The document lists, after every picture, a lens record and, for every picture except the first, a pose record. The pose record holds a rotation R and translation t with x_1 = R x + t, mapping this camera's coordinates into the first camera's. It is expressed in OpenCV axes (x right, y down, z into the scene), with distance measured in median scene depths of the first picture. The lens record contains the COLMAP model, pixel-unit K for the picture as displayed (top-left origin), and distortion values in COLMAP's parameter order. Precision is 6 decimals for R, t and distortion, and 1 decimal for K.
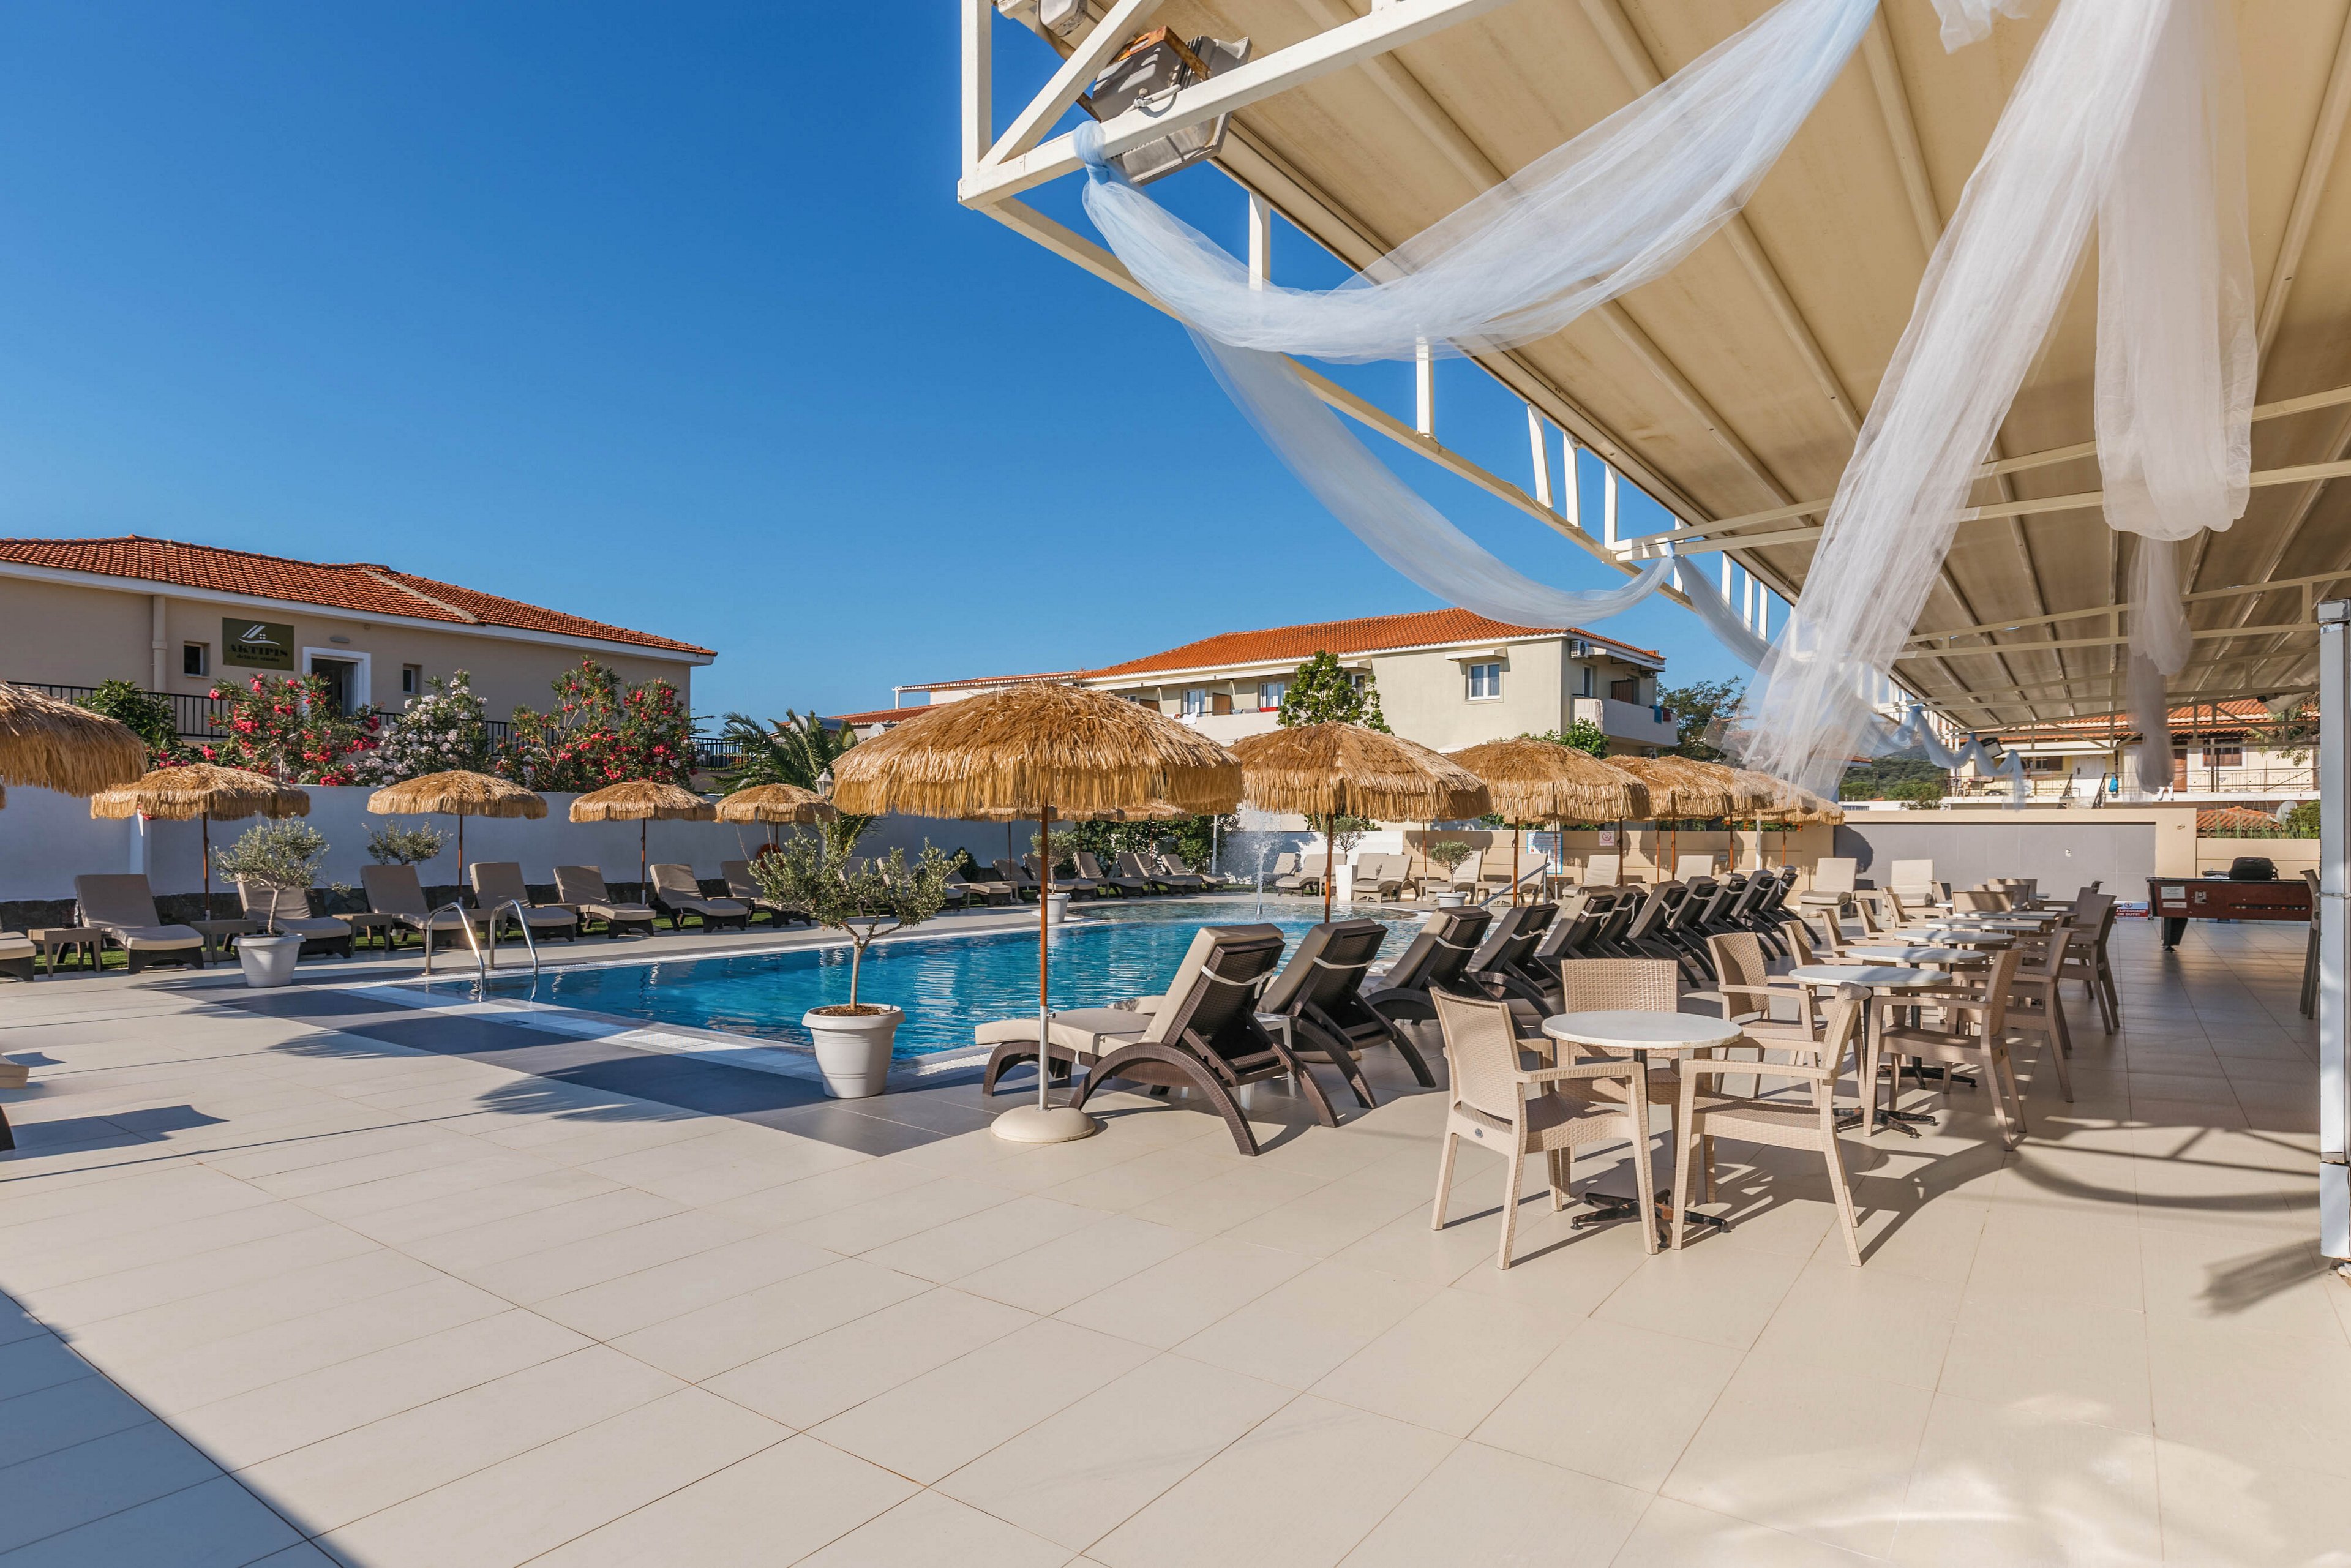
lens RADIAL K [[1327.4, 0, 1183.8], [0, 1327.4, 835.7], [0, 0, 1]] dist [0.002073, 0.000600]
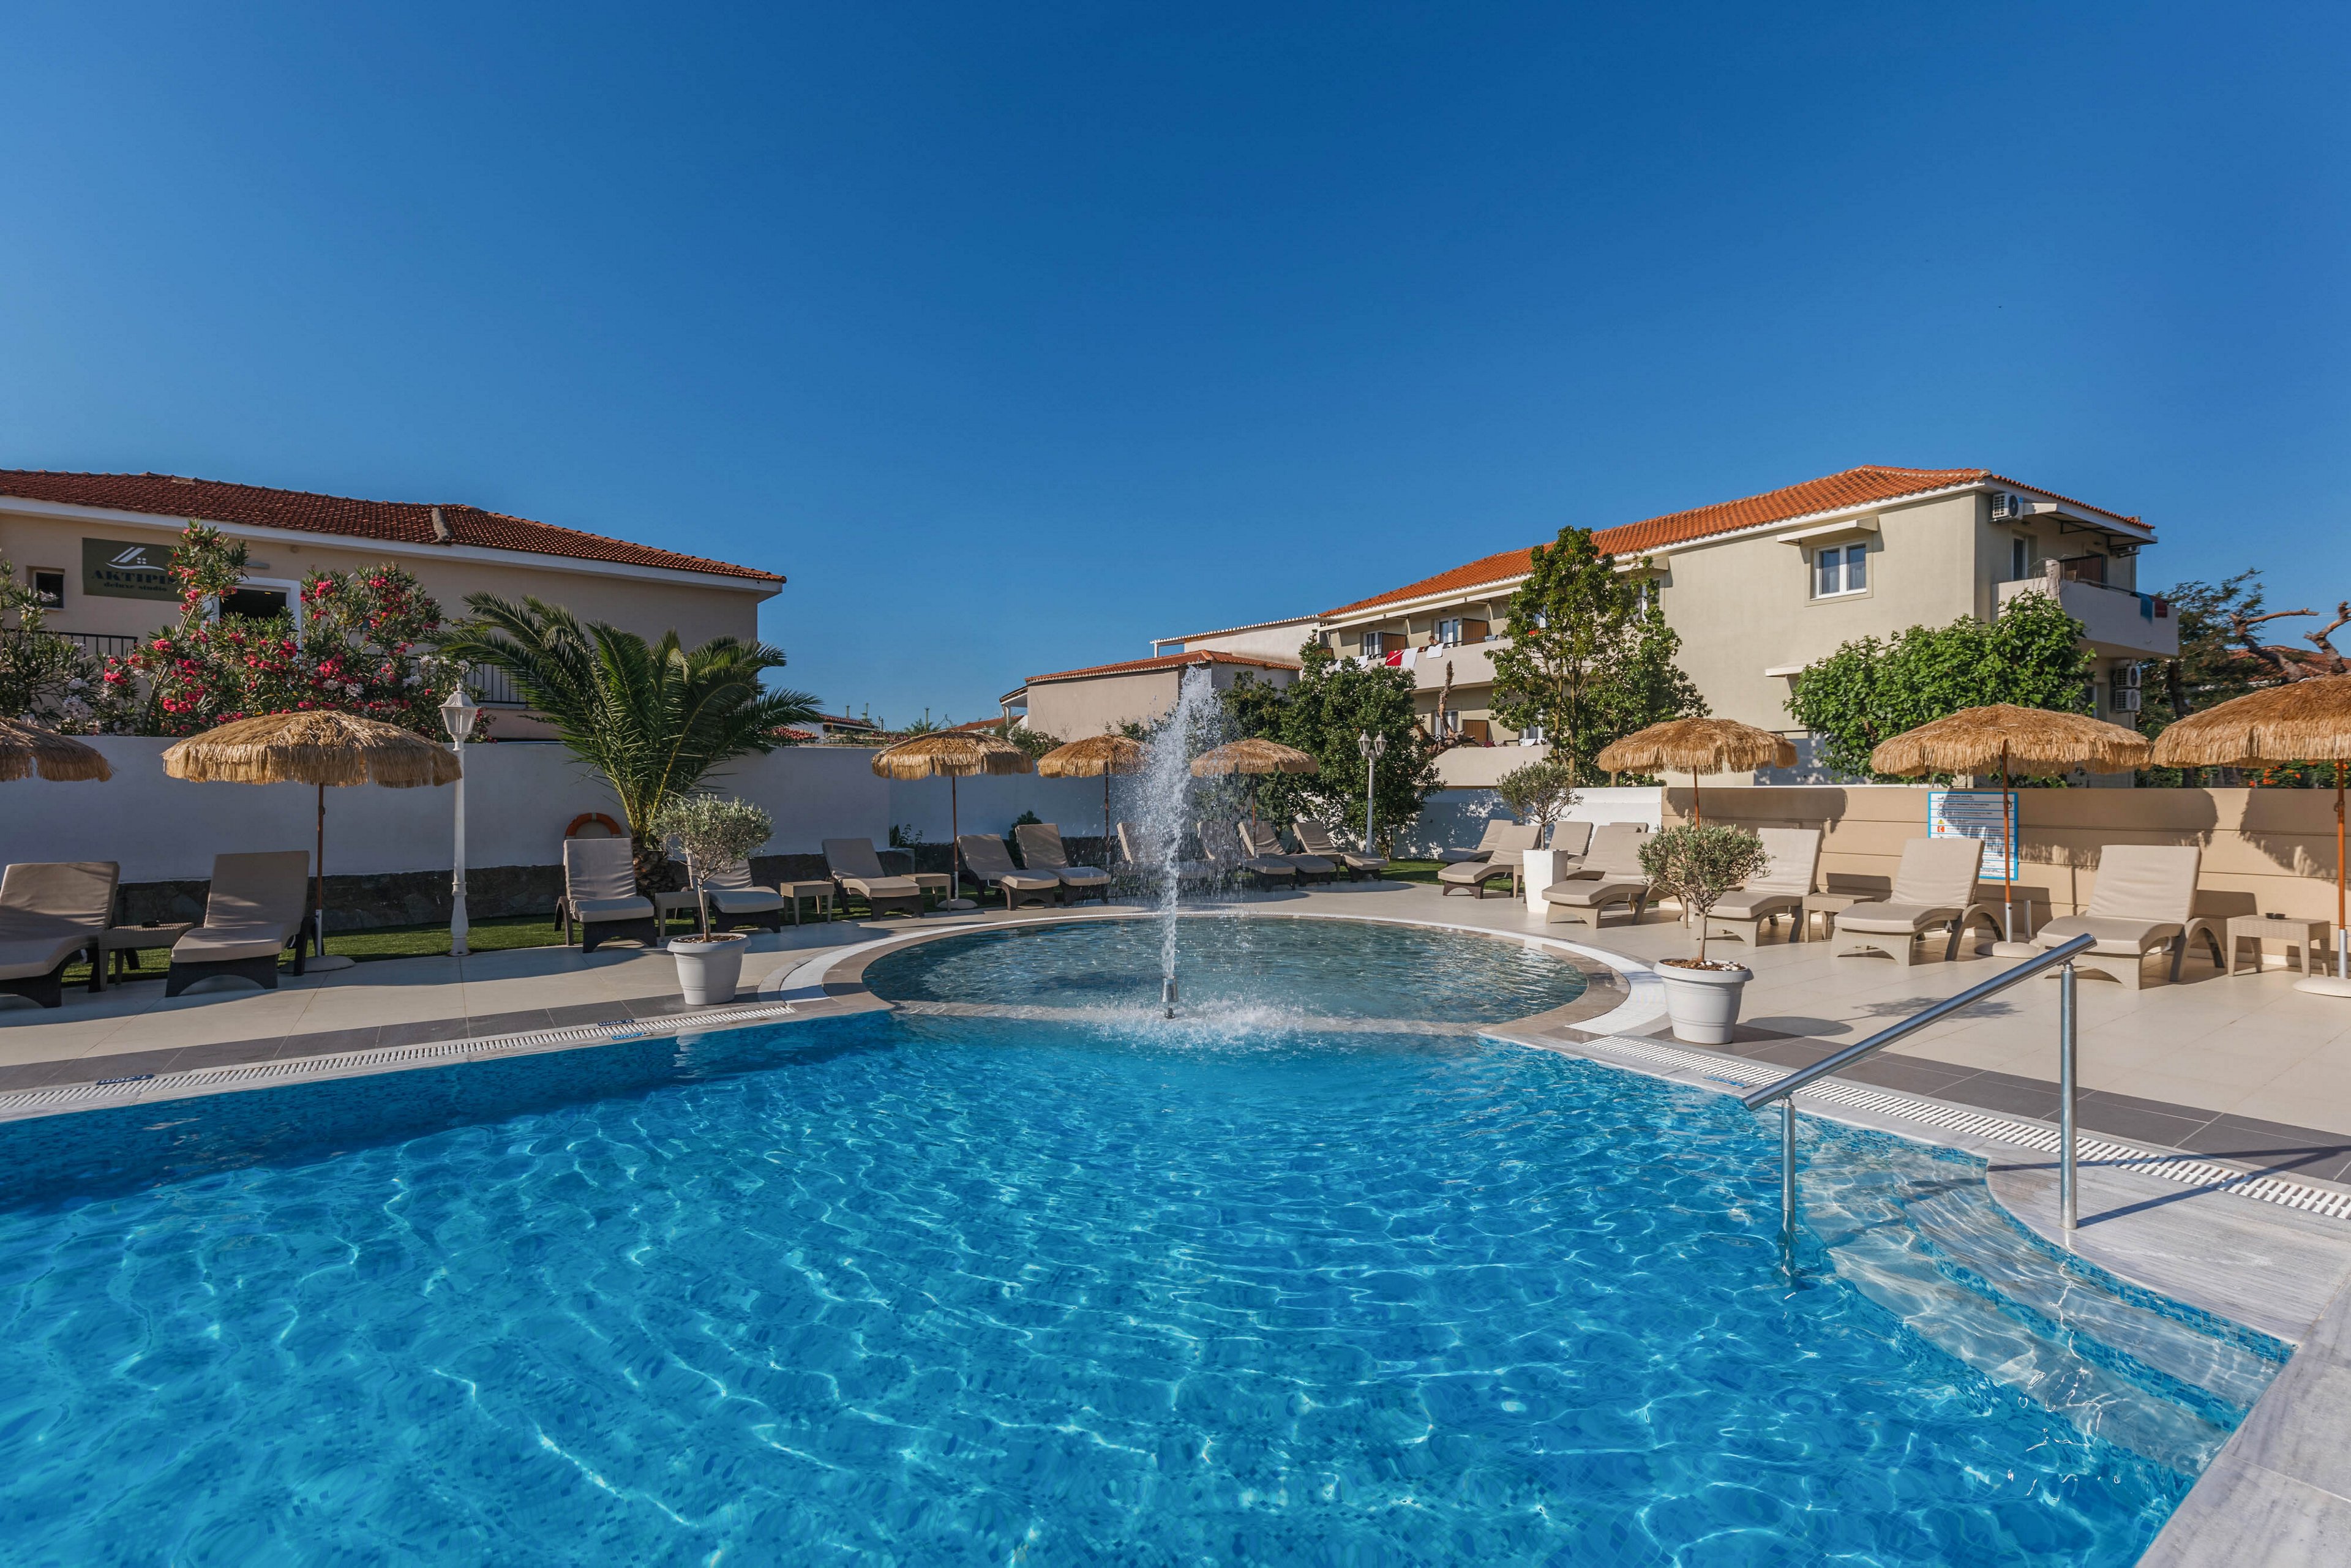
lens RADIAL K [[1056.1, 0, 1175.5], [0, 1056.1, 784.0], [0, 0, 1]] dist [0.003835, 0.000151]
pose [[0.939713, -0.004293, -0.341938, 0.107123], [0.003608, 0.999990, -0.002640, -0.004035], [0.341946, 0.001247, 0.939719, 0.438627]]
